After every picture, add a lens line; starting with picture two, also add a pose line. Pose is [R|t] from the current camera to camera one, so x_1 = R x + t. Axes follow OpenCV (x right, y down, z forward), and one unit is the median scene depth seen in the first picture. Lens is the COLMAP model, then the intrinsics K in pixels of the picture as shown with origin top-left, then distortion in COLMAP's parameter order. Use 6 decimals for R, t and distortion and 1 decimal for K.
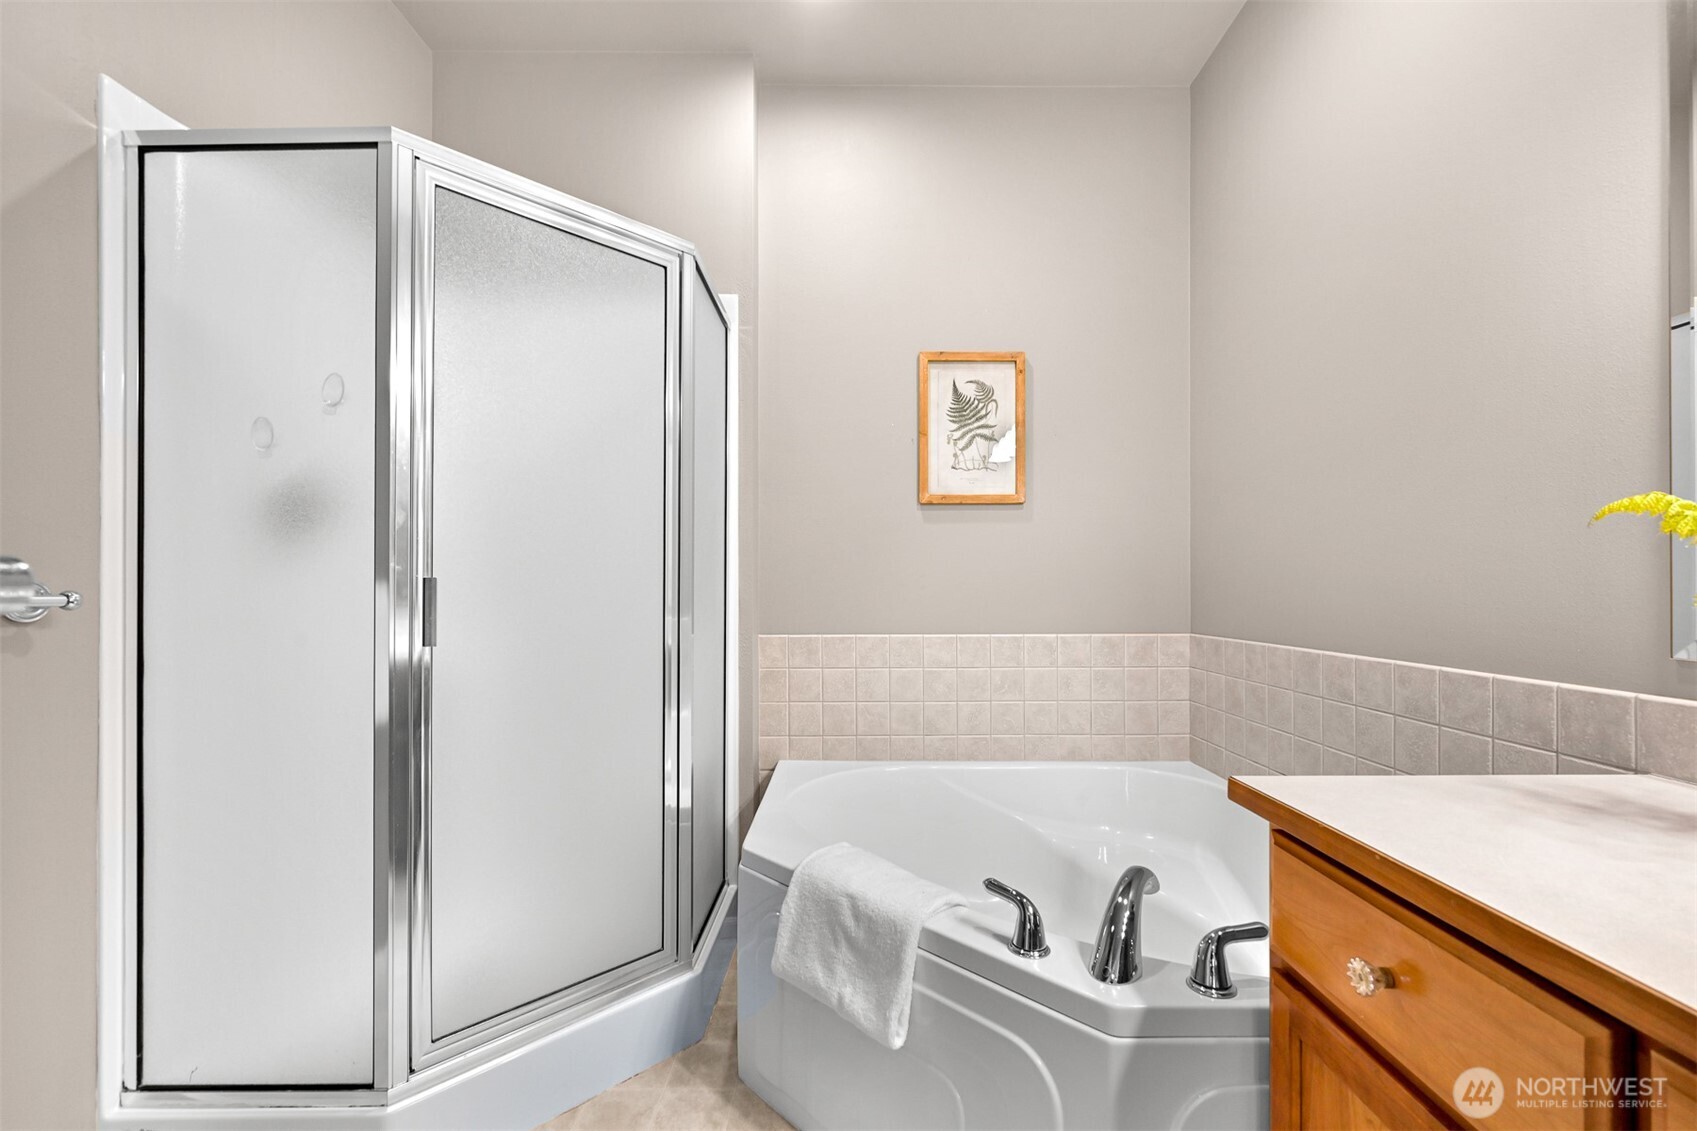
lens RADIAL K [[704.4, 0, 849.8], [0, 704.4, 582.3], [0, 0, 1]] dist [-0.002509, 0.000499]
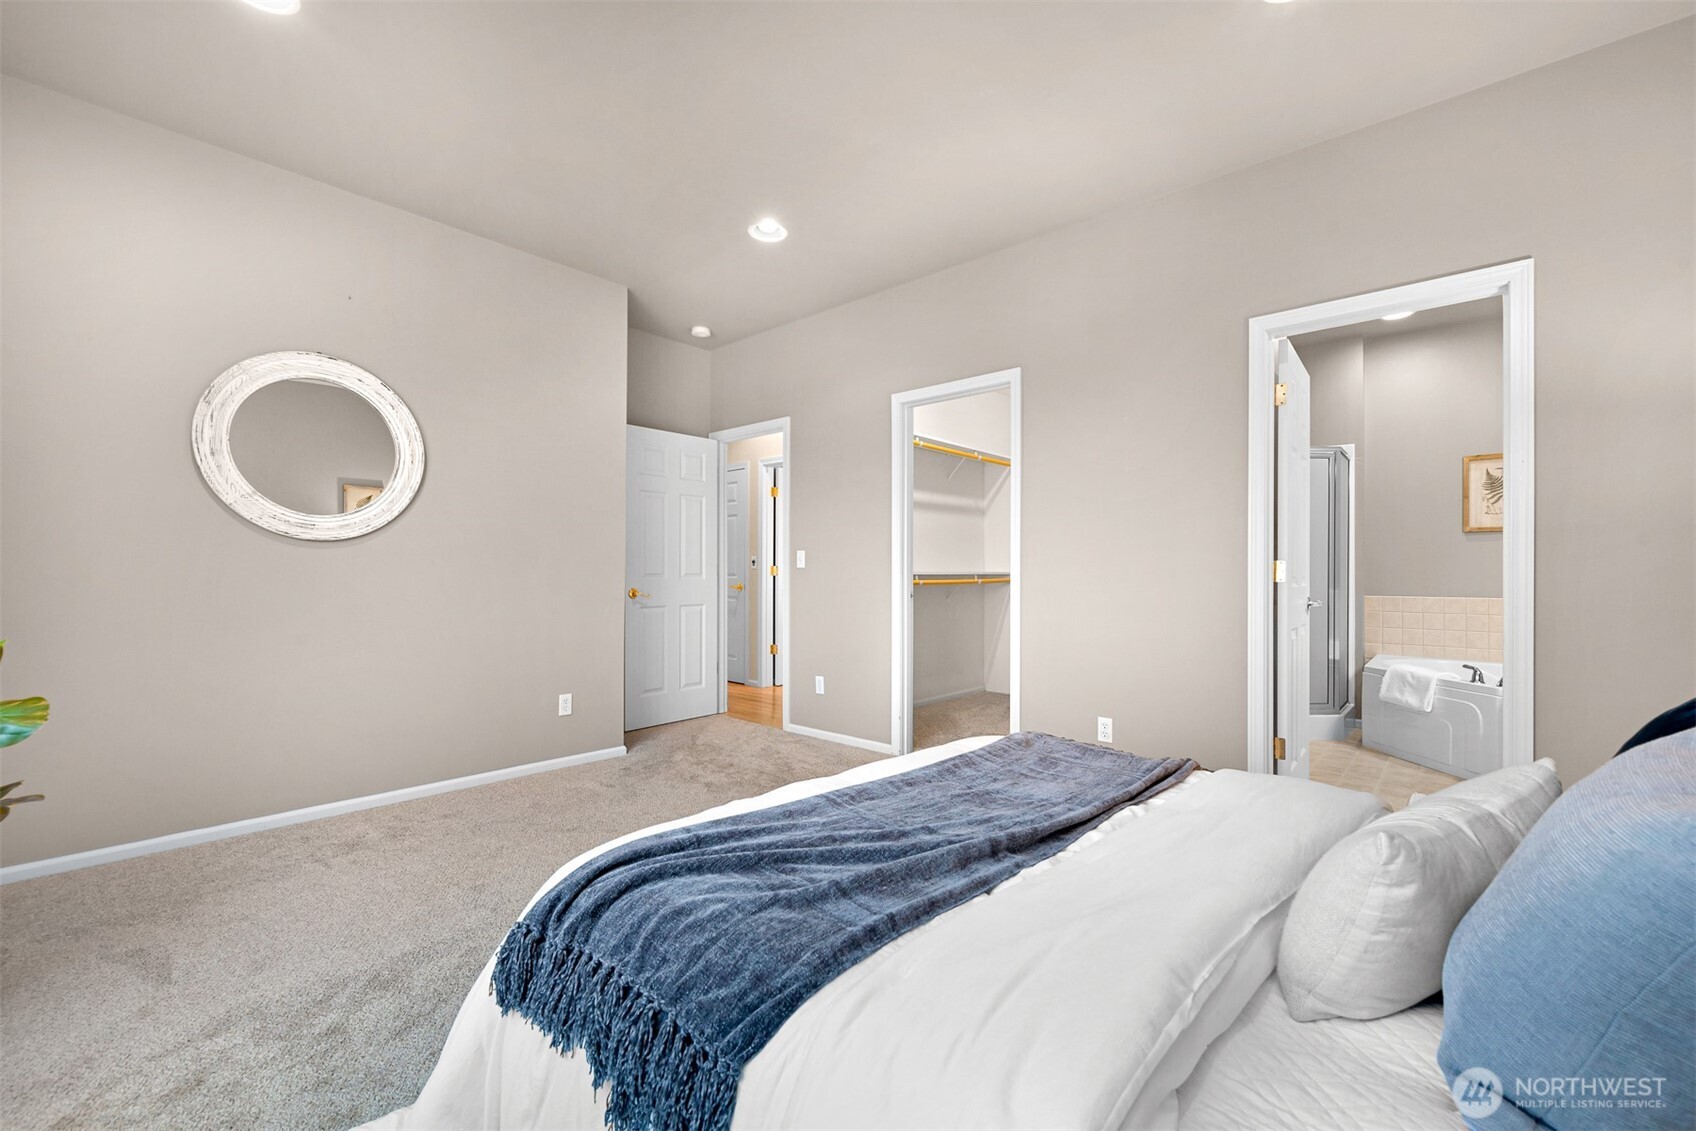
lens RADIAL K [[703.9, 0, 849.3], [0, 703.9, 582.3], [0, 0, 1]] dist [-0.002509, 0.000499]
pose [[0.754415, -0.000673, -0.656397, 0.119757], [0.011116, 0.999869, 0.011750, -0.017055], [0.656303, -0.016161, 0.754324, -2.127034]]
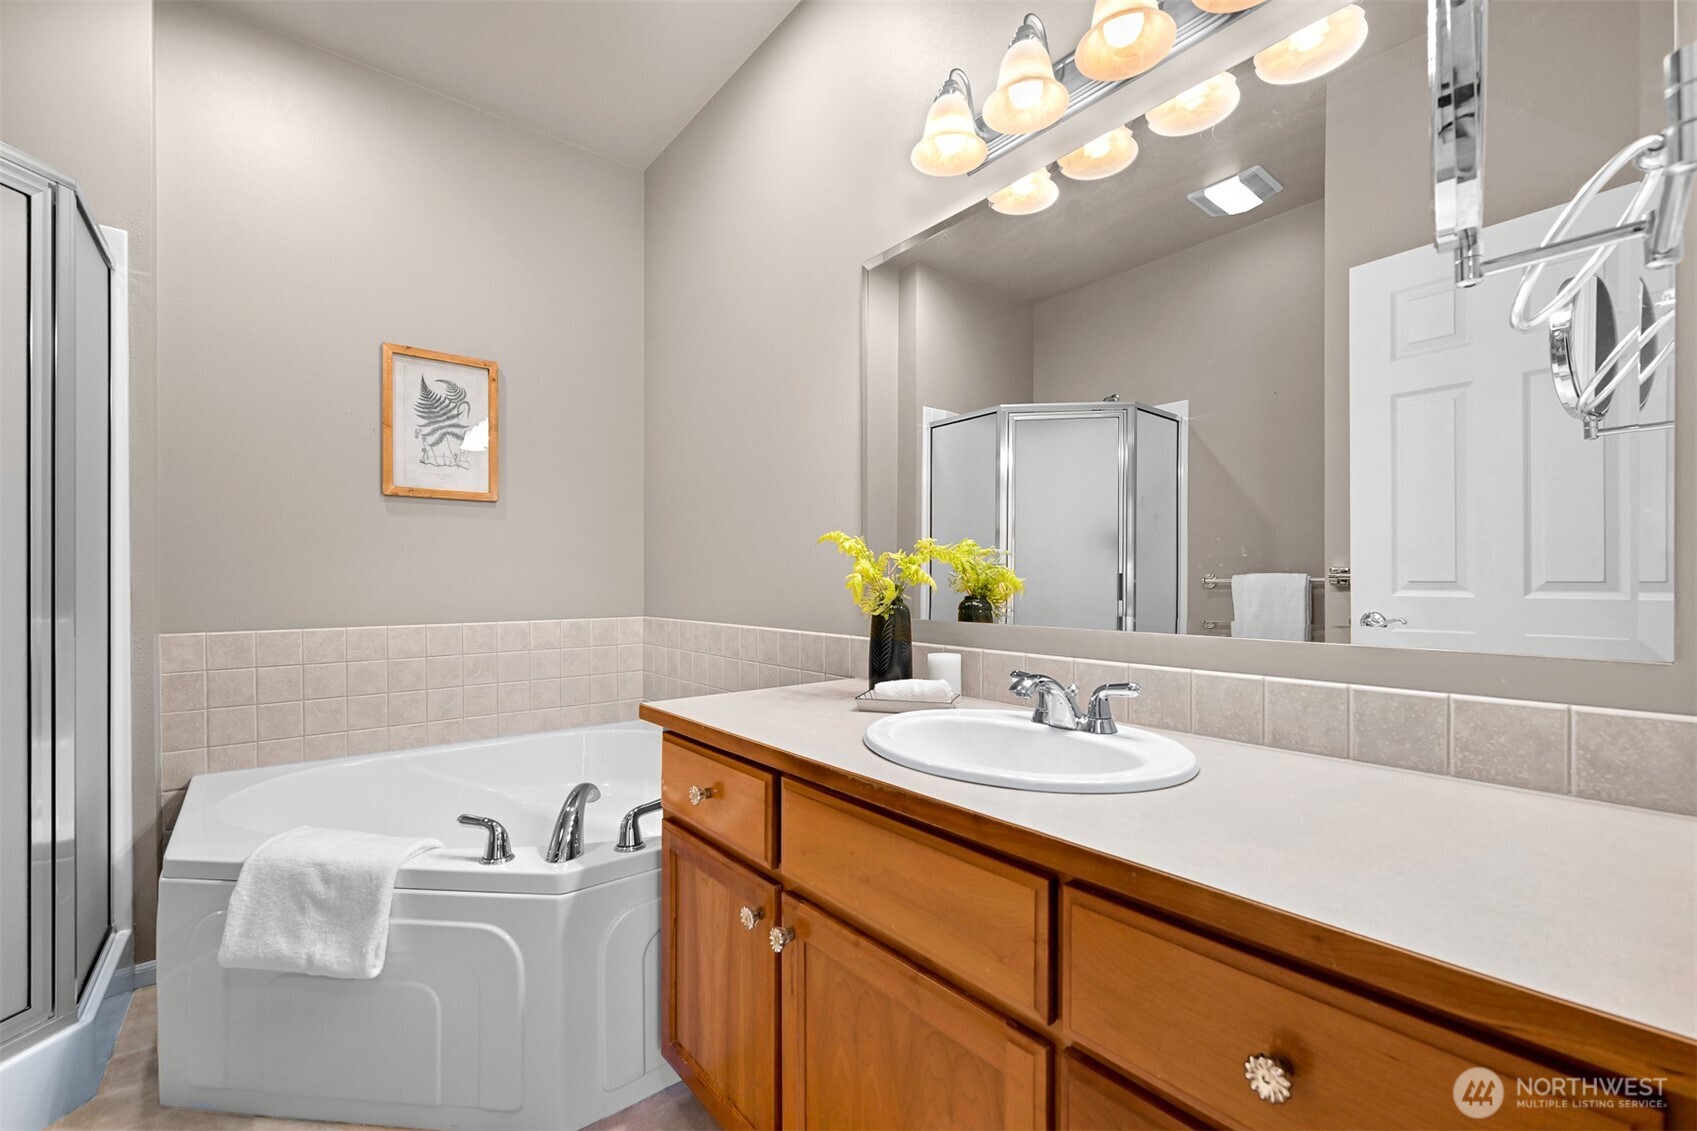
lens RADIAL K [[704.4, 0, 849.8], [0, 704.4, 582.3], [0, 0, 1]] dist [-0.002509, 0.000499]
pose [[0.764009, -0.002987, 0.645199, -0.050325], [-0.004252, 0.999944, 0.009665, -0.000483], [-0.645192, -0.010128, 0.763953, -0.242389]]
